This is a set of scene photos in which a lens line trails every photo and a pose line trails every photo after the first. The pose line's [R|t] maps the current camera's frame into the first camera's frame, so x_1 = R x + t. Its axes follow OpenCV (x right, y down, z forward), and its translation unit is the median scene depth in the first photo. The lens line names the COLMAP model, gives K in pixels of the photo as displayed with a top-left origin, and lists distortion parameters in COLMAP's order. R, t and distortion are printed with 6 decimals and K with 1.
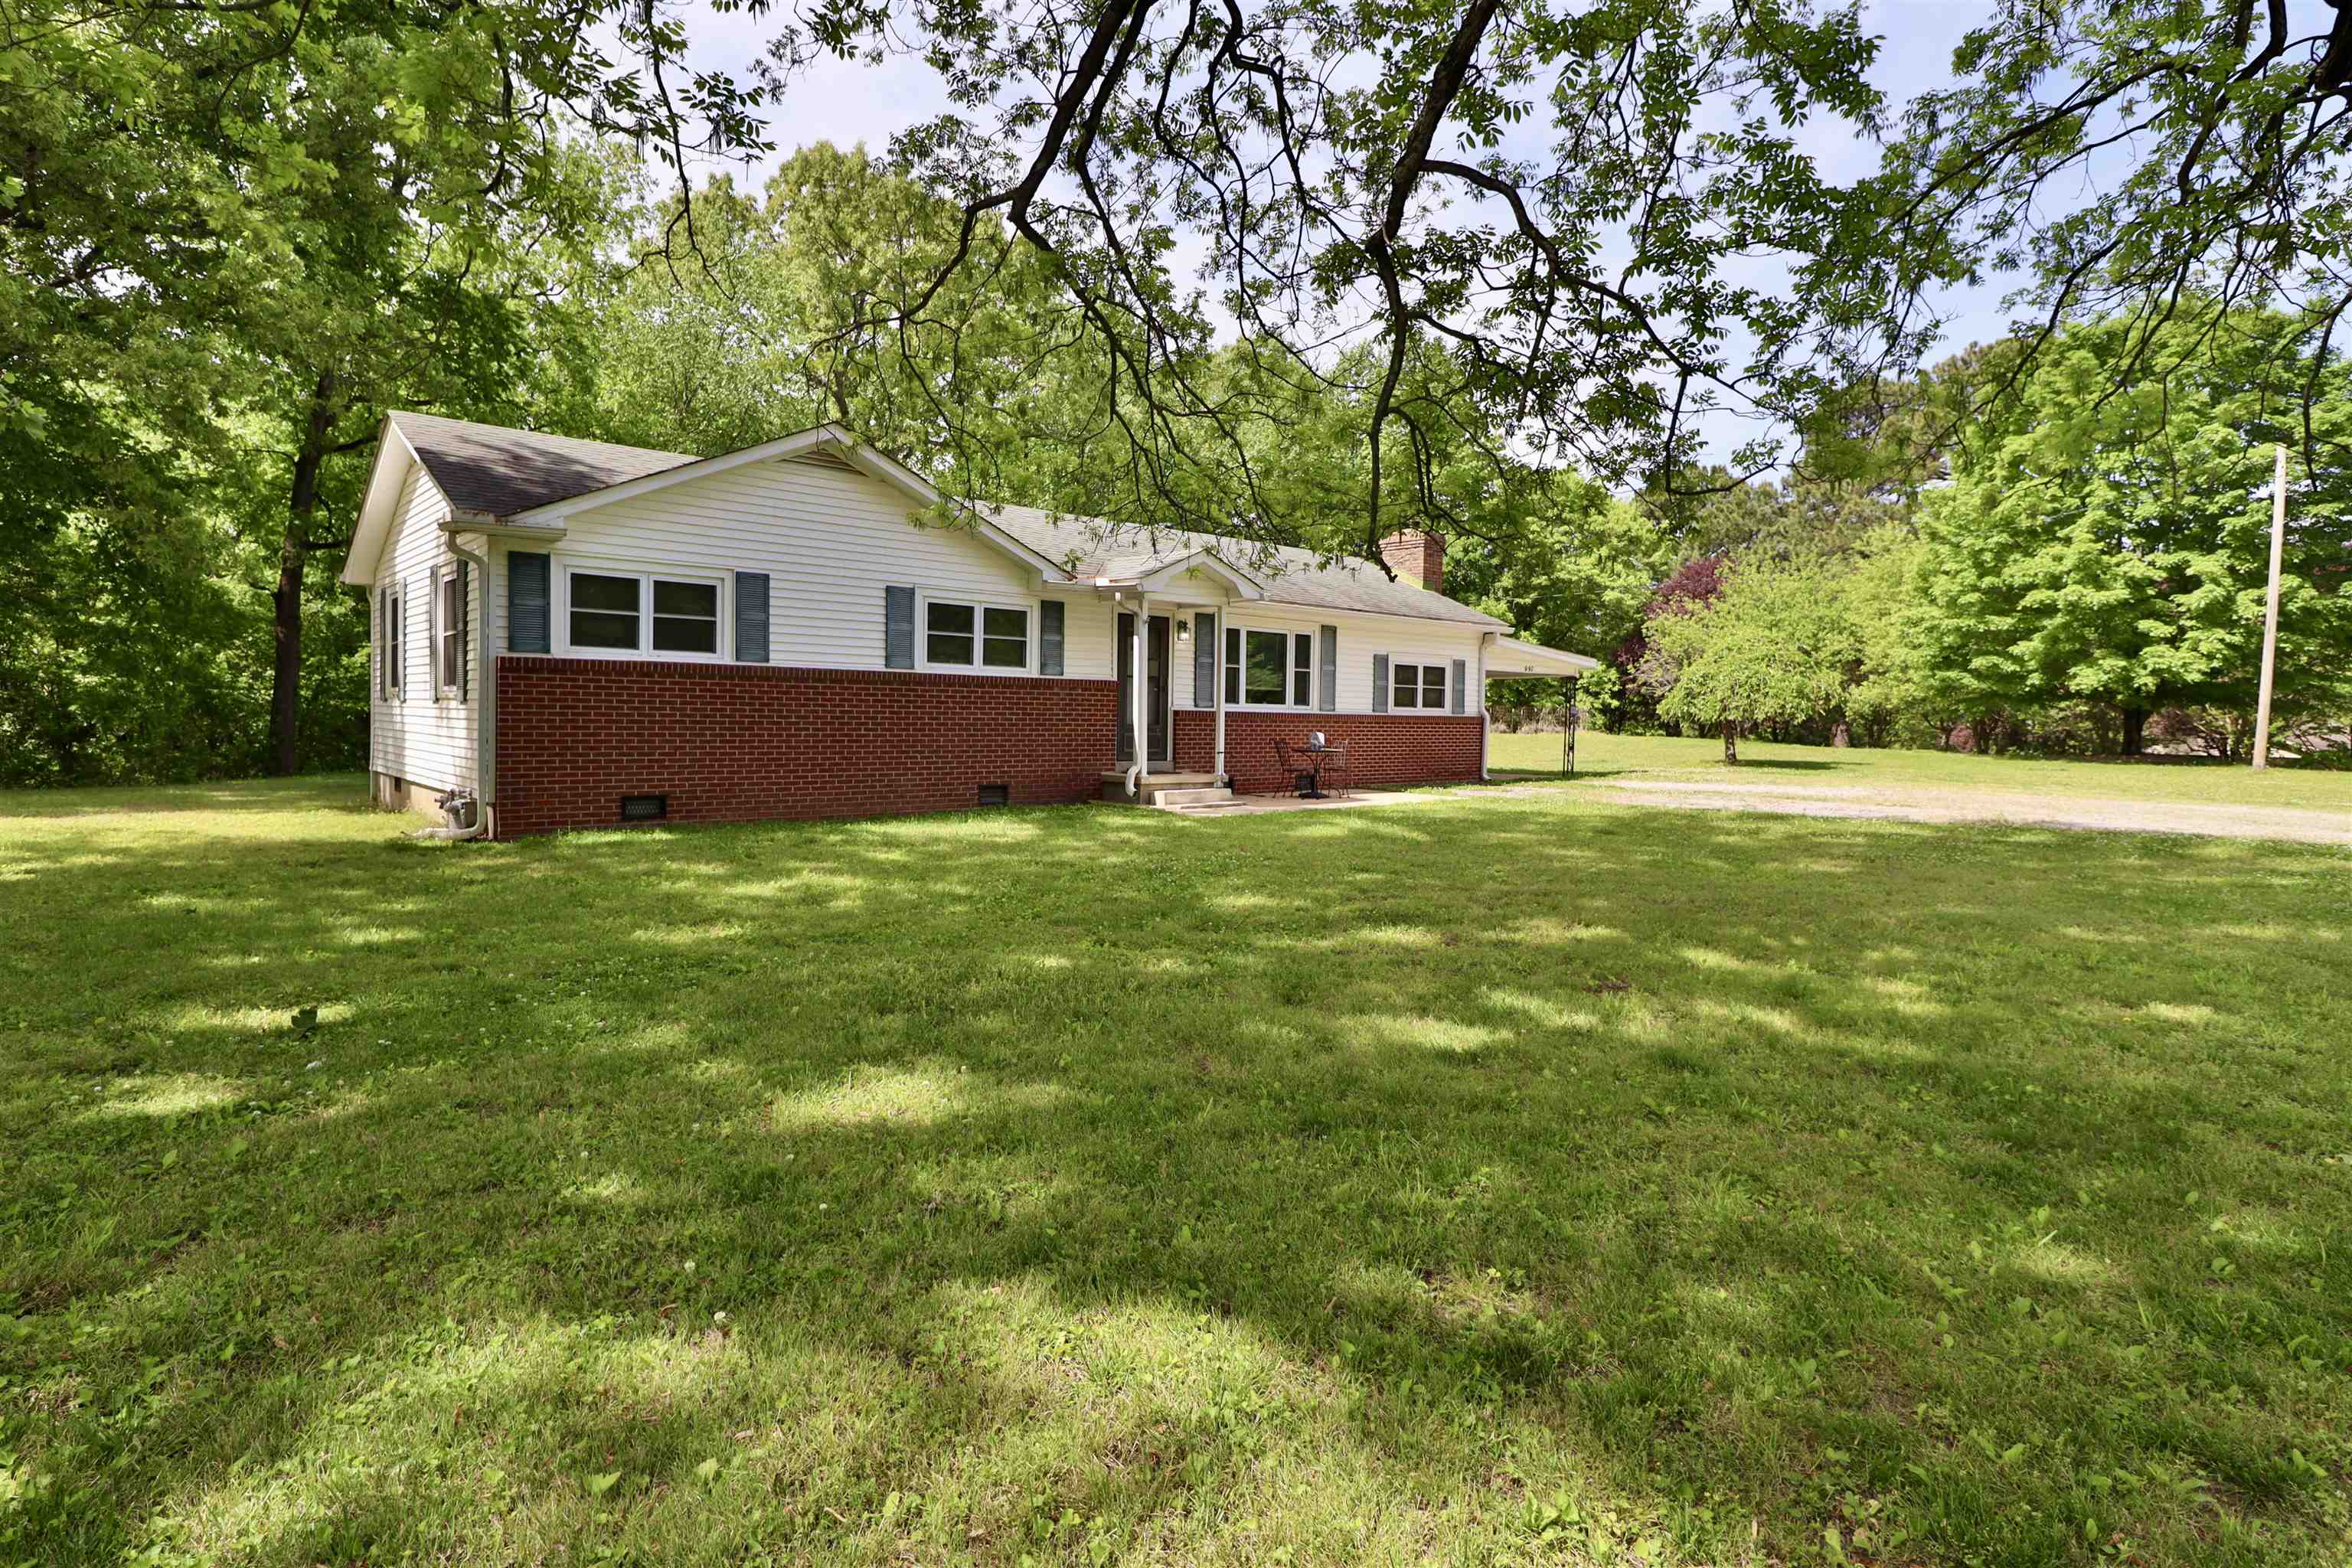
lens RADIAL K [[1216.9, 0, 1199.5], [0, 1216.9, 764.1], [0, 0, 1]] dist [0.000342, -0.013744]
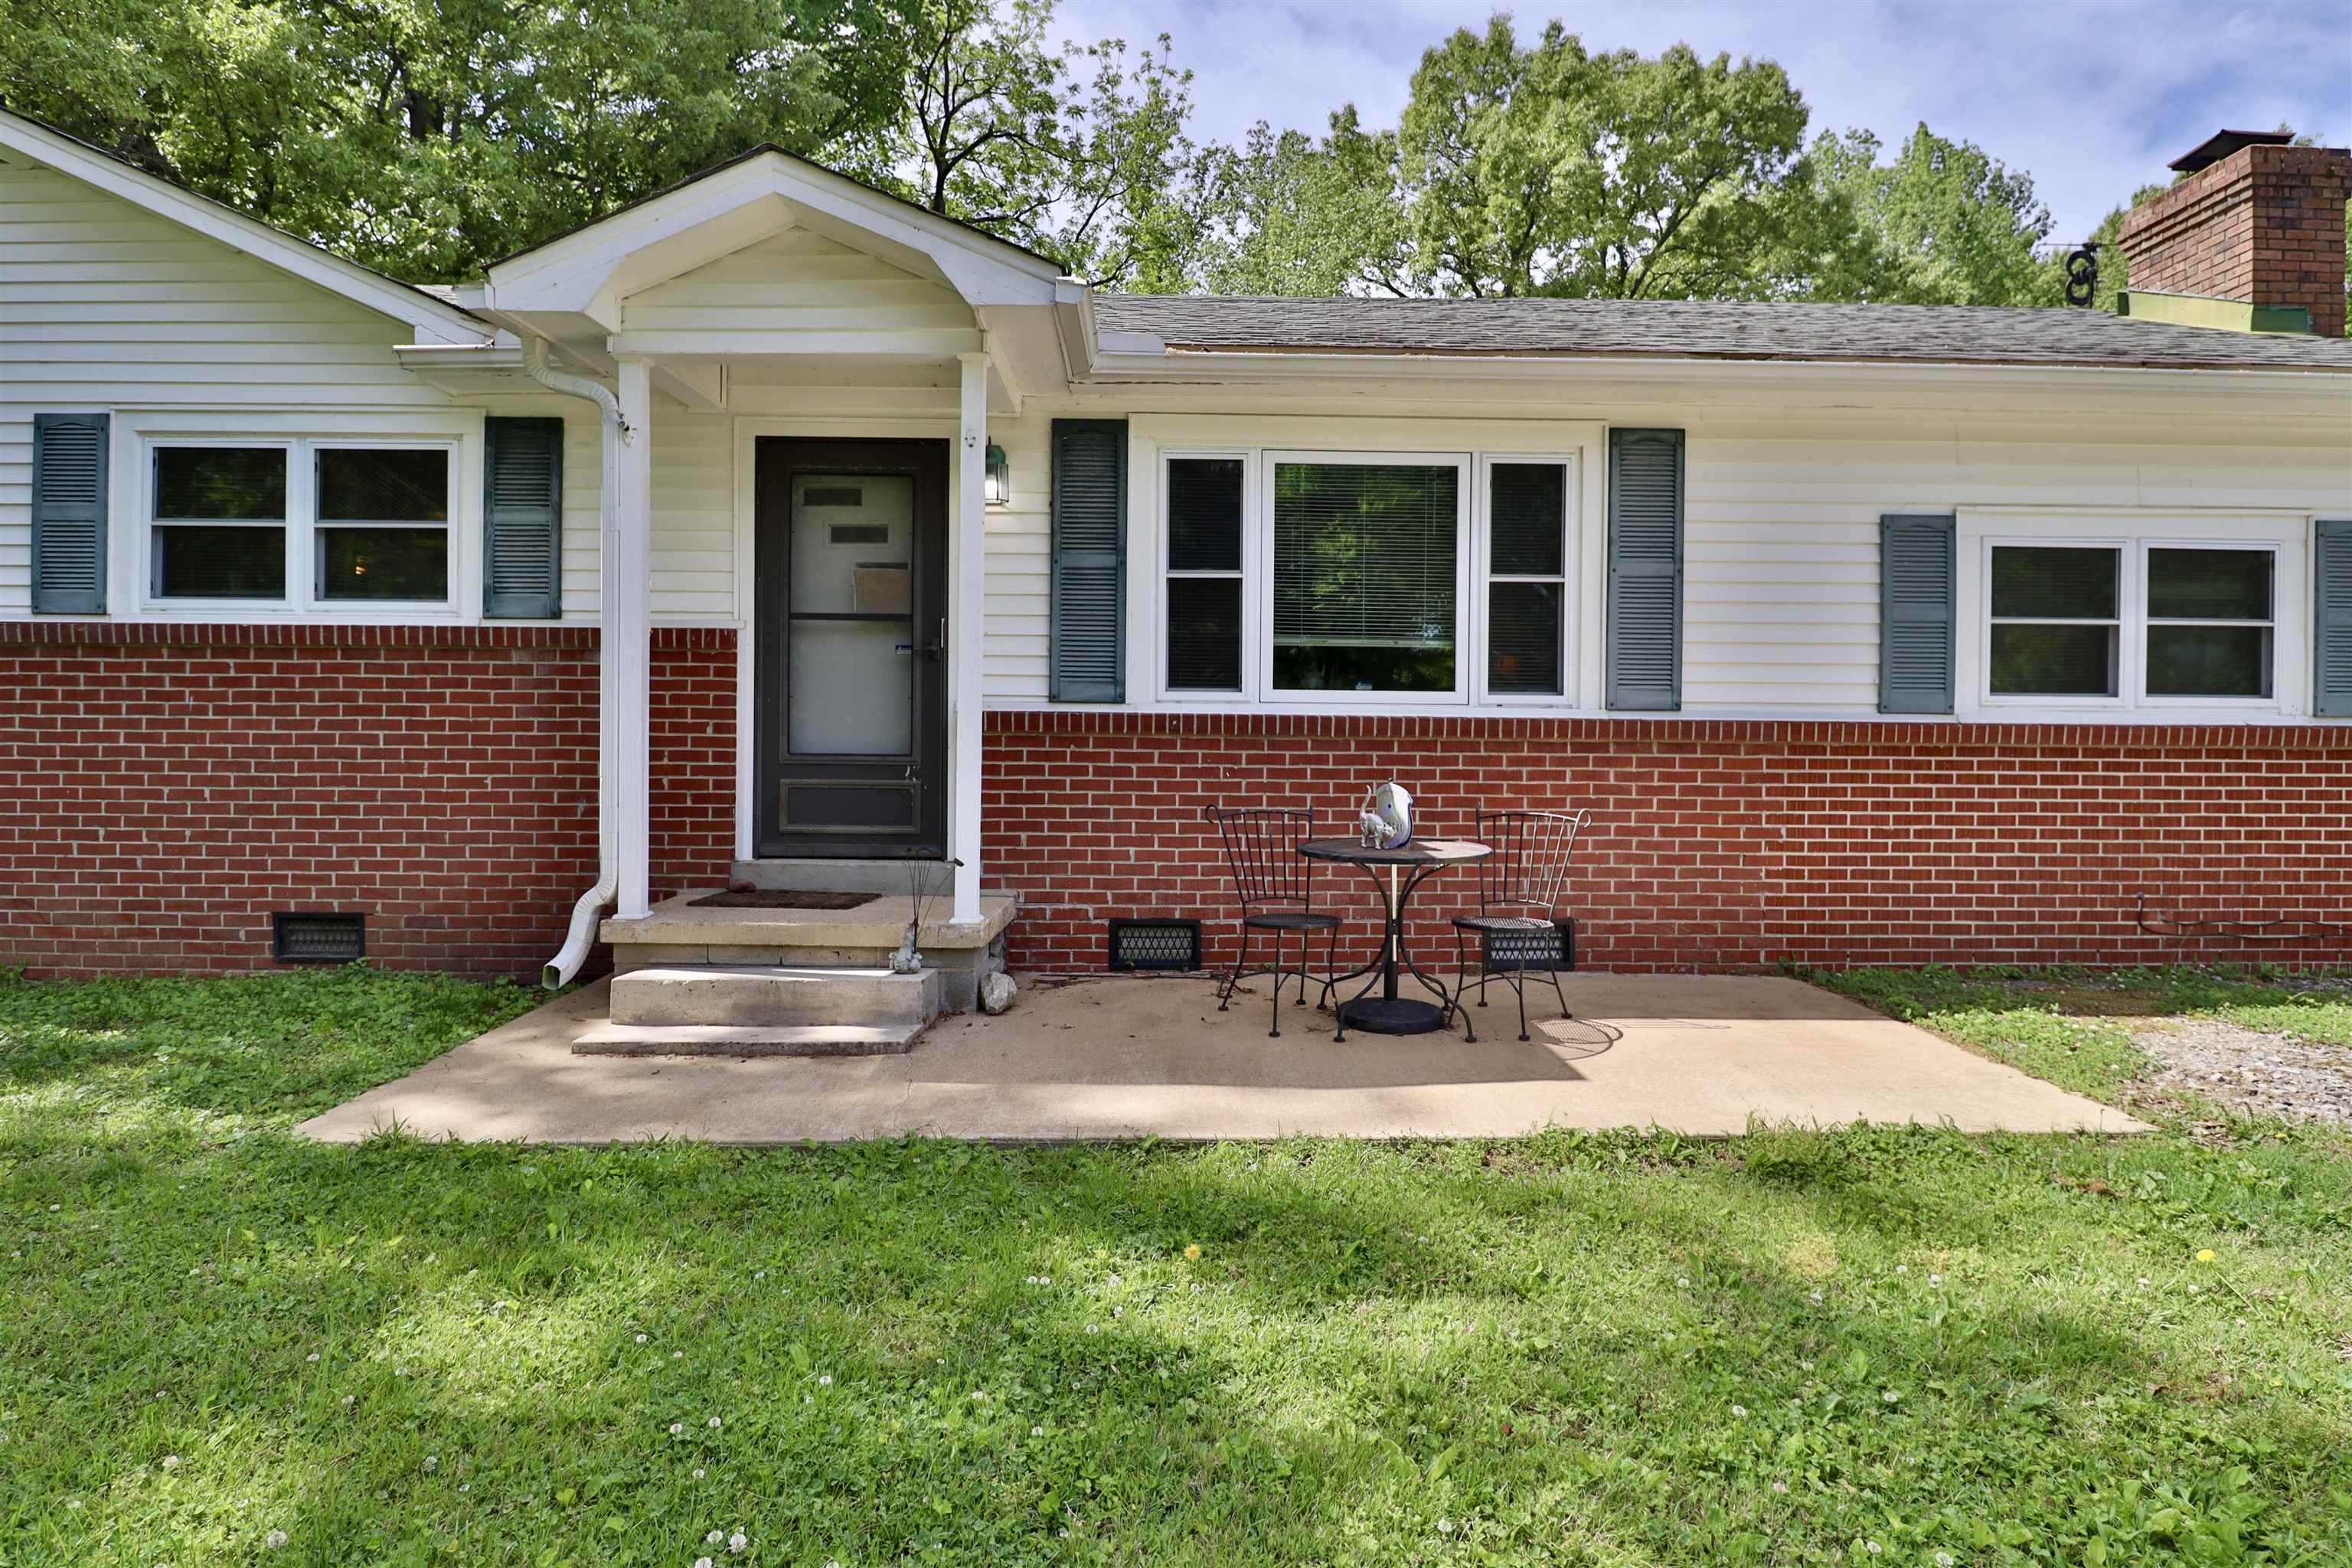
lens RADIAL K [[1216.9, 0, 1193.2], [0, 1216.9, 753.2], [0, 0, 1]] dist [0.000342, -0.013744]
pose [[0.748171, 0.000262, -0.663506, 0.229056], [-0.022781, 0.999421, -0.025292, -0.023660], [0.663115, 0.034038, 0.747743, 0.724968]]
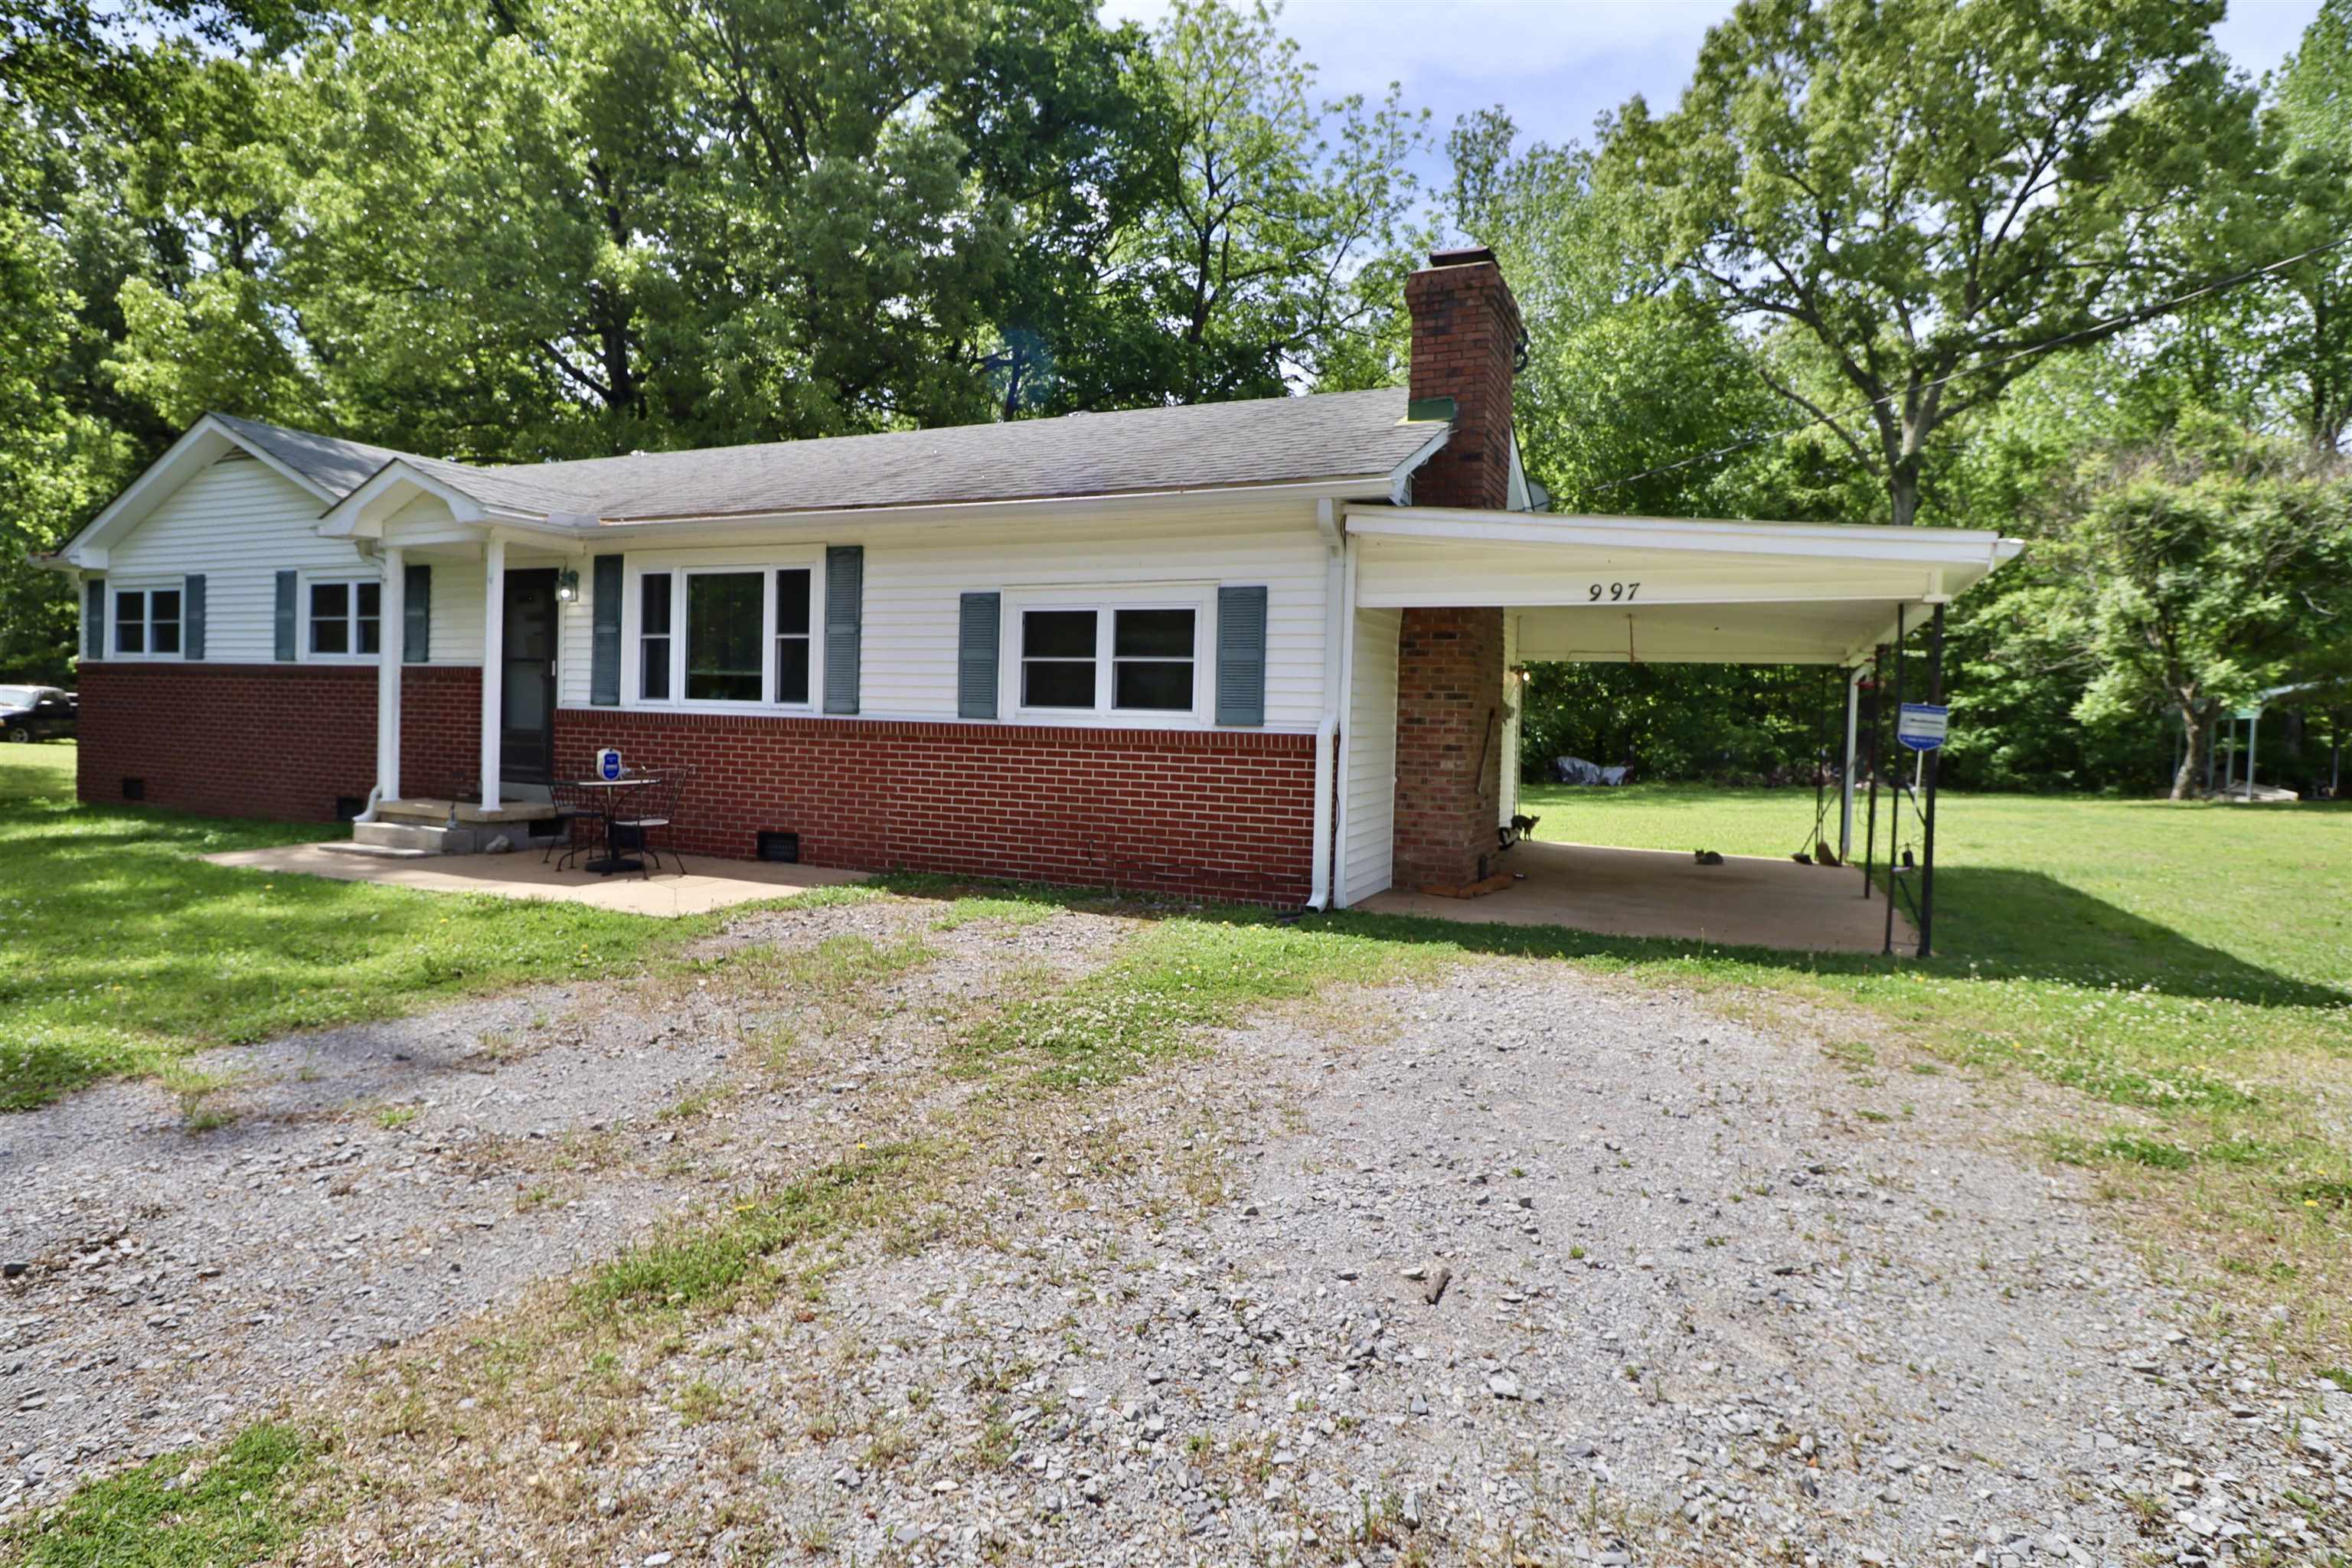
lens RADIAL K [[1216.9, 0, 1186.9], [0, 1216.9, 760.0], [0, 0, 1]] dist [0.000342, -0.013744]
pose [[0.393831, 0.026965, -0.918787, 0.651474], [-0.057213, 0.998351, 0.004776, -0.036255], [0.917400, 0.050685, 0.394724, 0.964524]]
